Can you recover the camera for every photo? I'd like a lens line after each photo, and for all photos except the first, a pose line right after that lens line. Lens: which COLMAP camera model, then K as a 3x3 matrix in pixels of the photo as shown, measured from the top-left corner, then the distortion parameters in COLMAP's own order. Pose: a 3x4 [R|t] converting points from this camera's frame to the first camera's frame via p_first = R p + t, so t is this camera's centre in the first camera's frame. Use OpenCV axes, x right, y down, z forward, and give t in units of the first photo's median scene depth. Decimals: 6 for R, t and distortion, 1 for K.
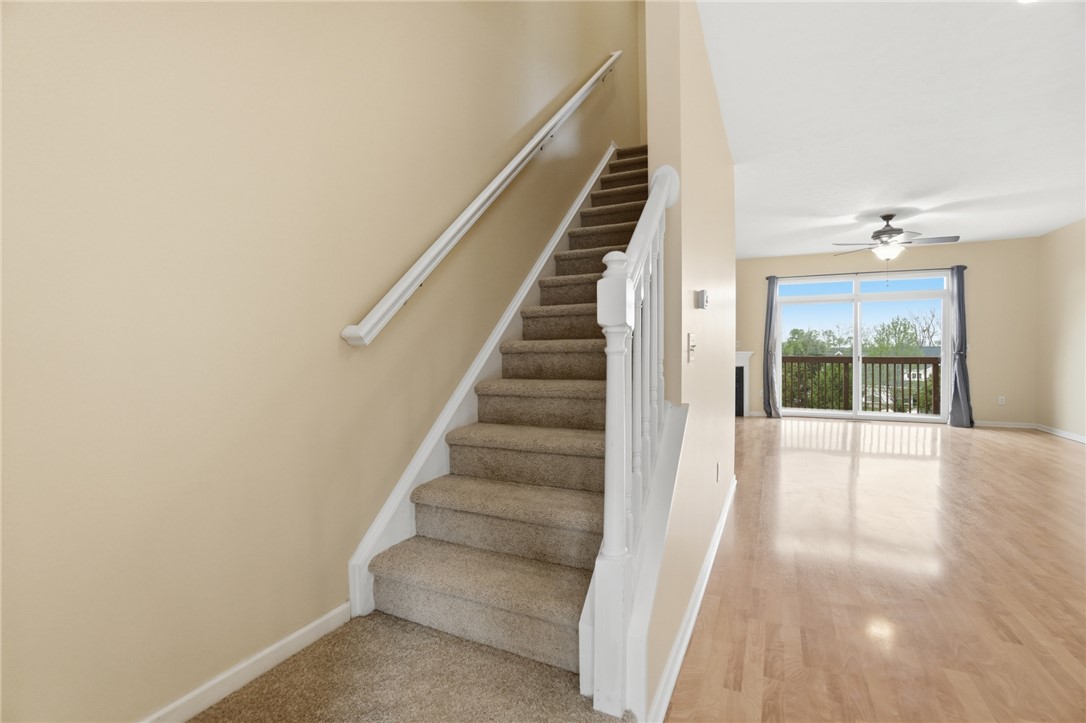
lens RADIAL K [[483.5, 0, 537.4], [0, 483.5, 357.3], [0, 0, 1]] dist [-0.064483, 0.023687]
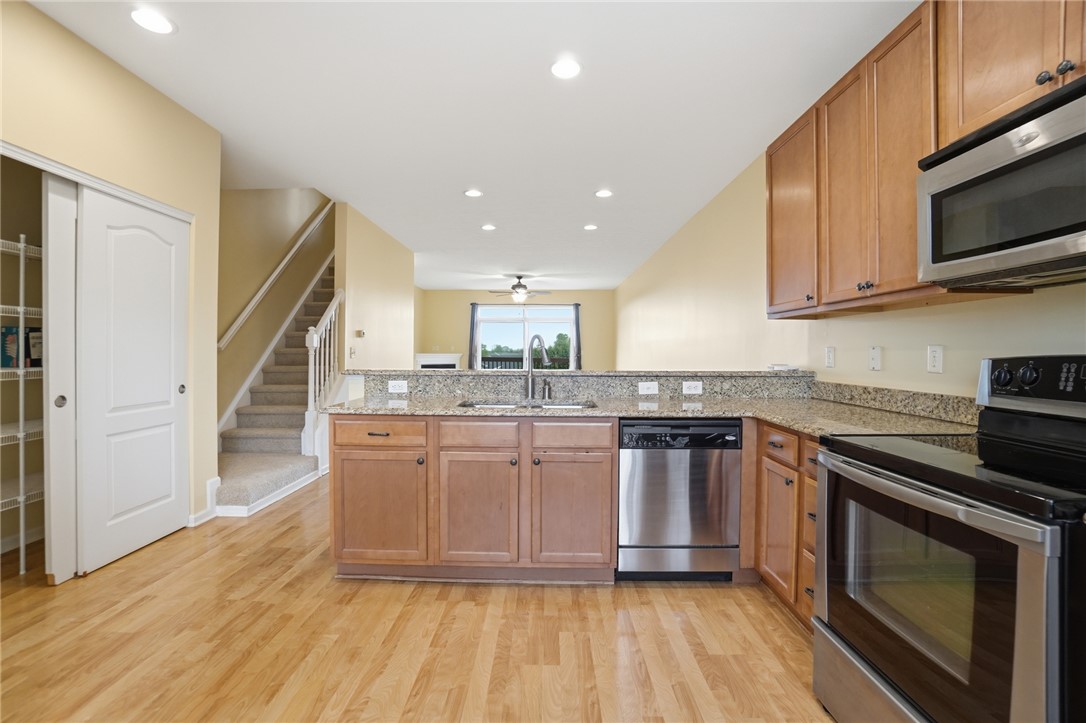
lens RADIAL K [[491.8, 0, 535.8], [0, 491.8, 357.4], [0, 0, 1]] dist [-0.067444, 0.023863]
pose [[0.906271, 0.005291, 0.422664, 0.027147], [-0.004002, 0.999984, -0.003937, 0.004049], [-0.422678, 0.001876, 0.906278, -0.544013]]
